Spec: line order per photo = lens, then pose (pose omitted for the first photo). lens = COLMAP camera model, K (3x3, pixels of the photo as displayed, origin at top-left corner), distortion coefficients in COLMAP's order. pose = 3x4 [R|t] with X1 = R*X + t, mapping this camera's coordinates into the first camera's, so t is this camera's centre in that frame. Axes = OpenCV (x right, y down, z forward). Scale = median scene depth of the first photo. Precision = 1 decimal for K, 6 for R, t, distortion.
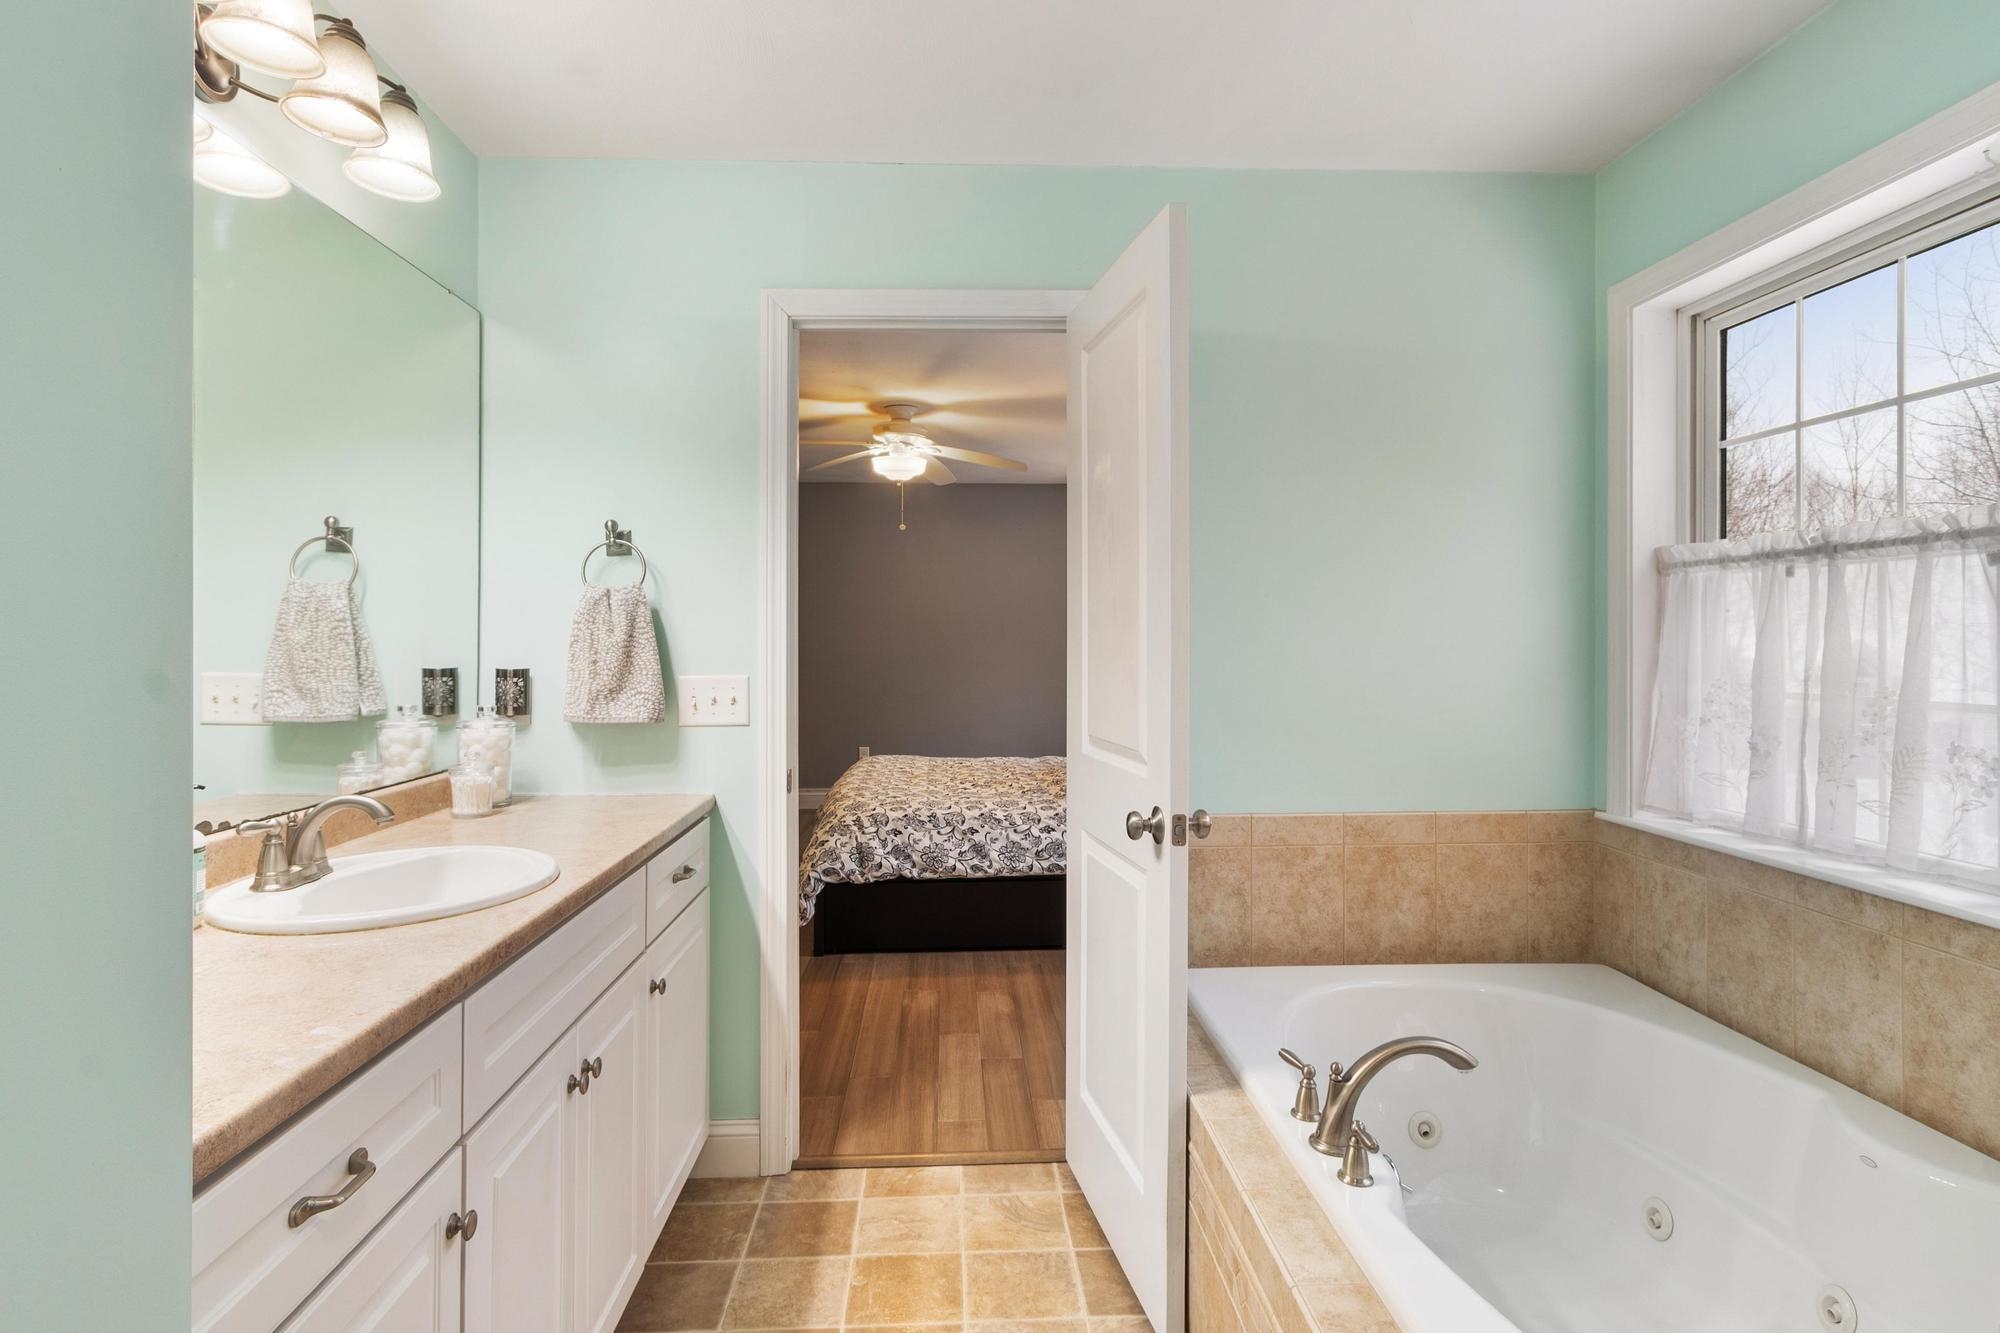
lens RADIAL K [[1071.8, 0, 986.5], [0, 1071.8, 639.6], [0, 0, 1]] dist [0.000283, -0.001352]
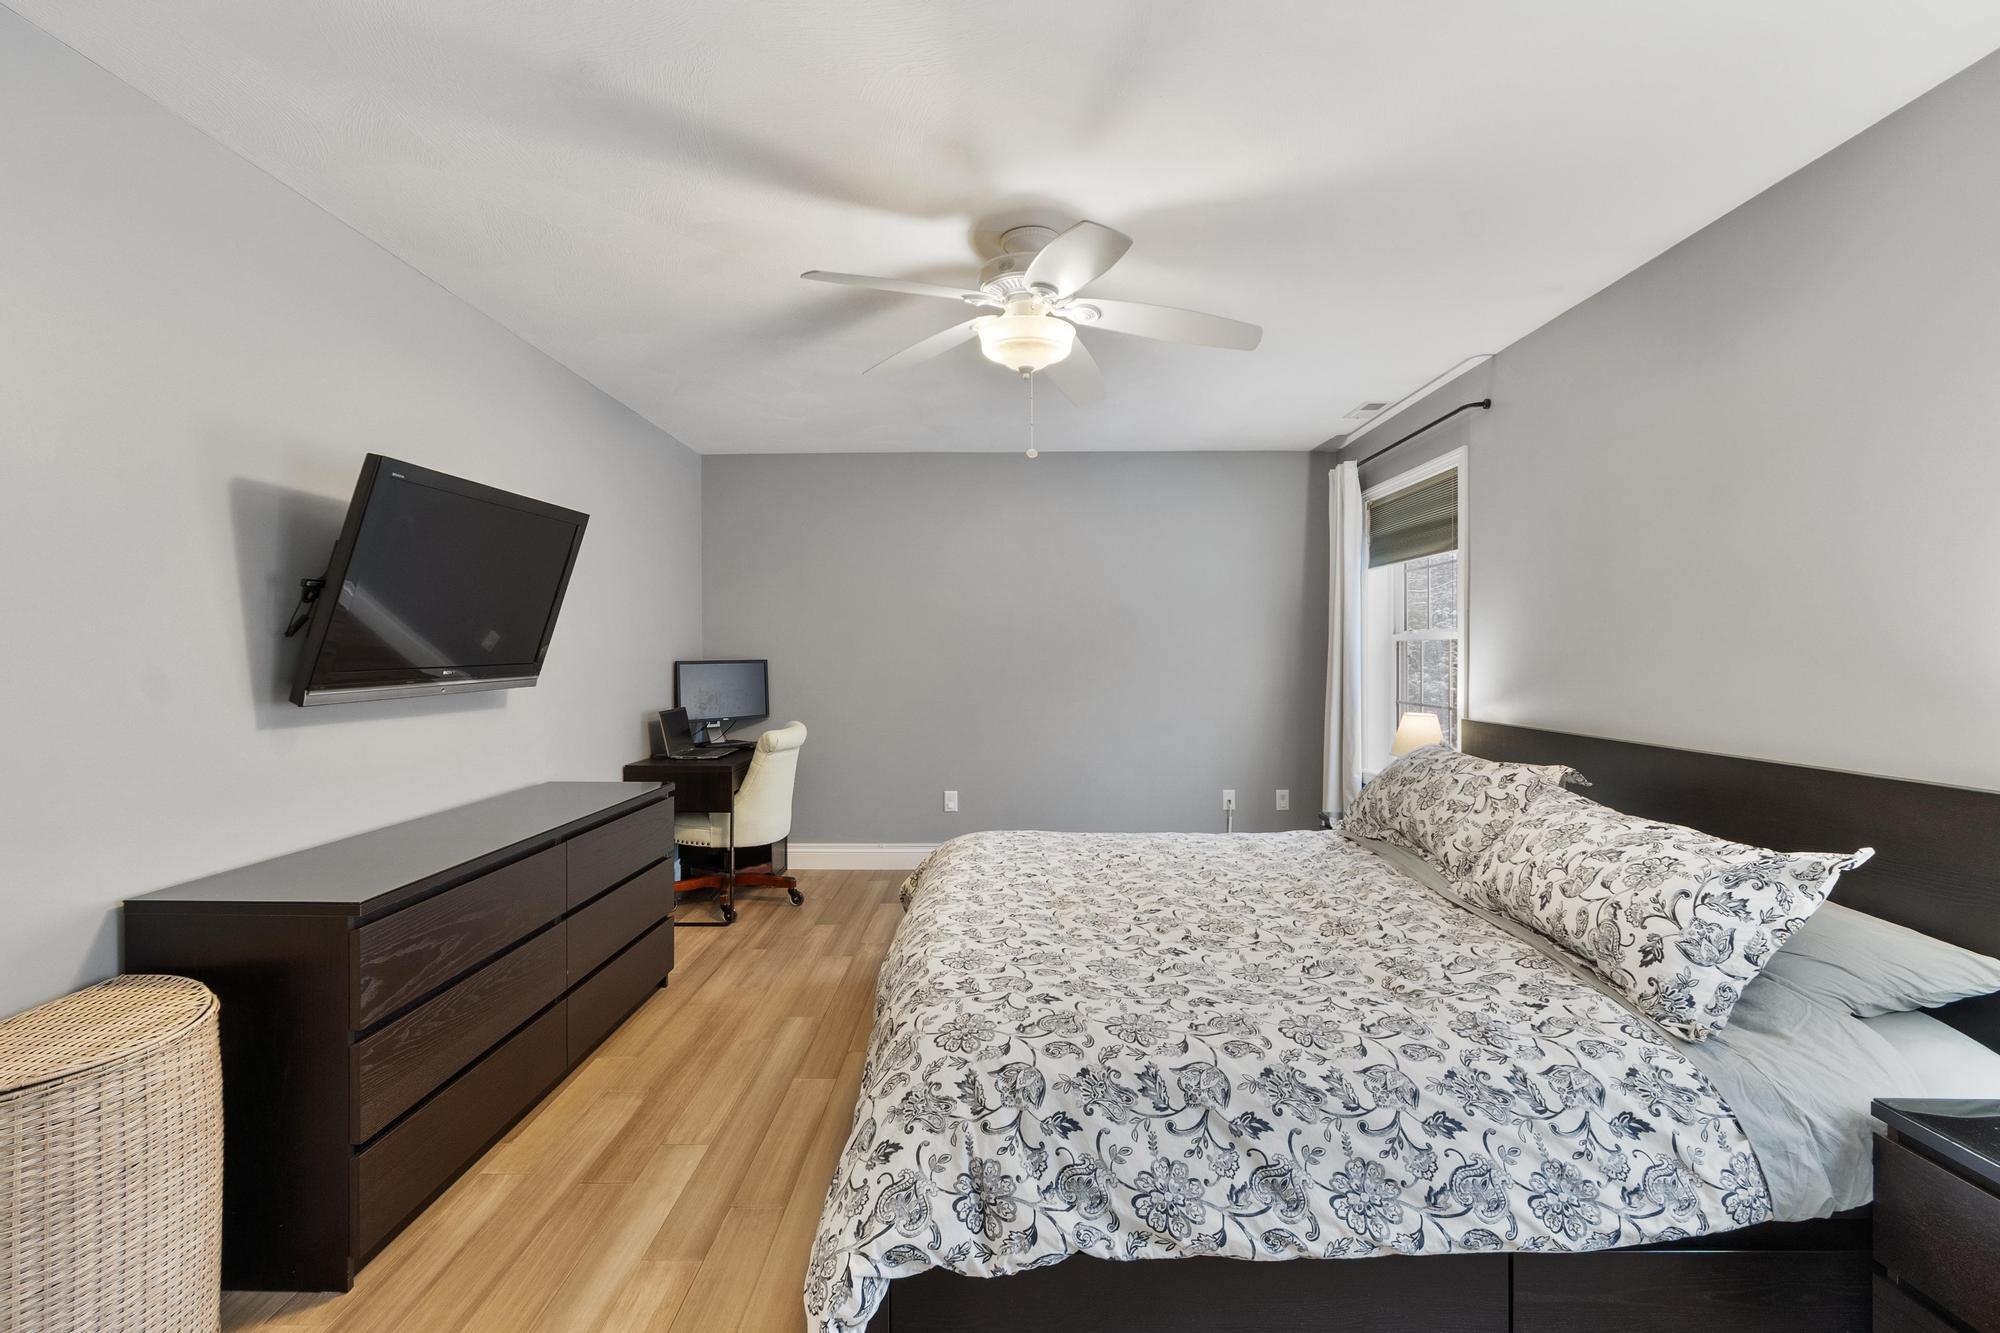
lens RADIAL K [[882.5, 0, 996.7], [0, 882.5, 662.4], [0, 0, 1]] dist [0.000336, -0.000496]
pose [[0.998463, -0.006406, -0.055059, -0.090408], [0.006968, 0.999925, 0.010033, 0.000395], [0.054990, -0.010402, 0.998433, 0.662993]]
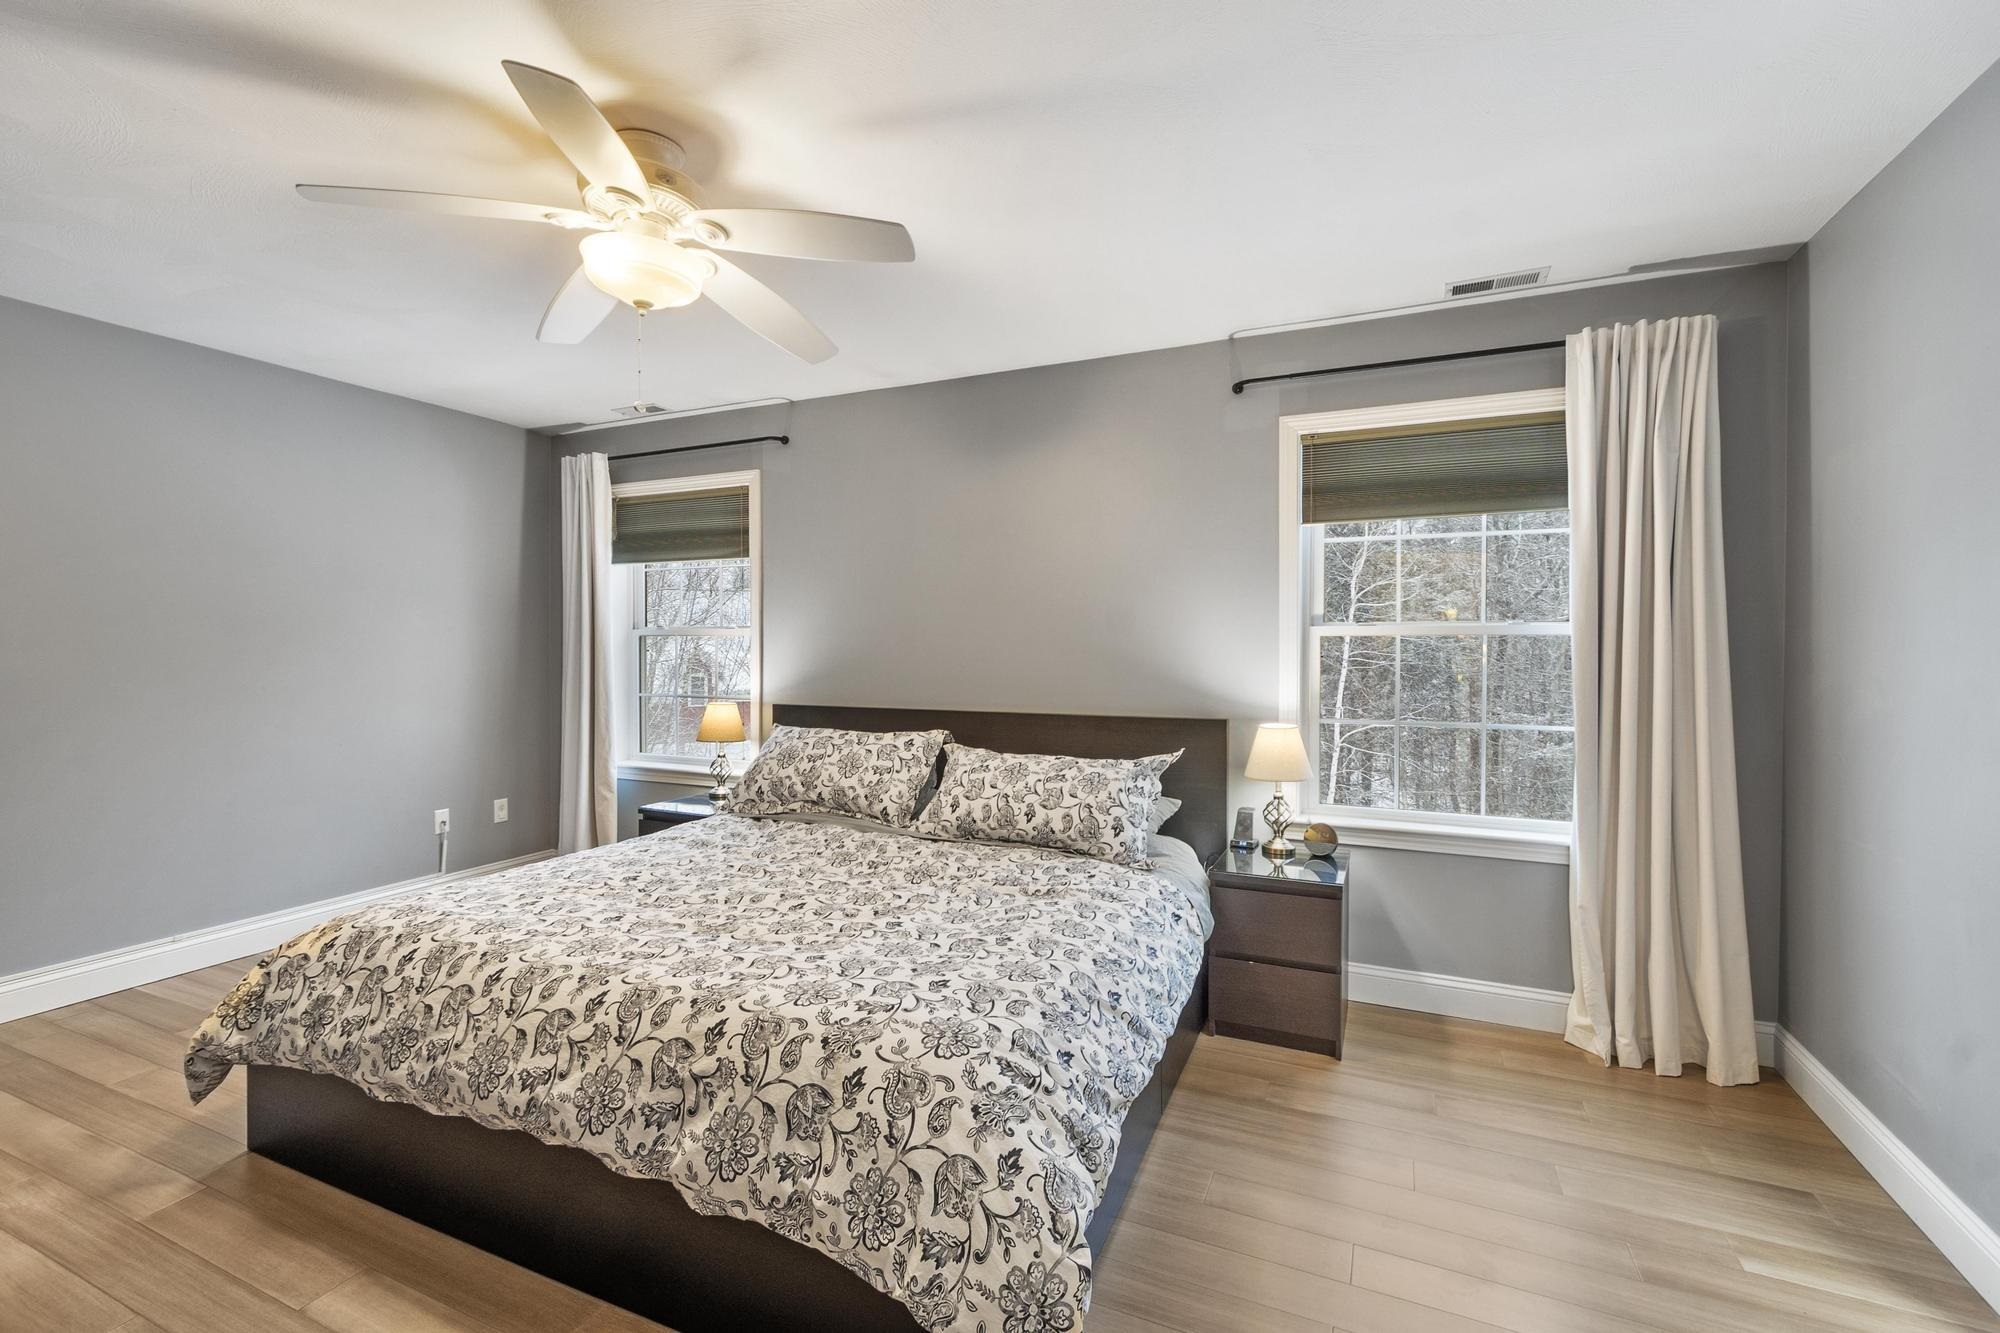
lens RADIAL K [[882.5, 0, 992.0], [0, 882.5, 653.4], [0, 0, 1]] dist [0.000336, -0.000496]
pose [[0.443137, -0.008956, 0.896409, -0.442817], [-0.001719, 0.999940, 0.010840, -0.001739], [-0.896452, -0.006345, 0.443095, 0.856295]]
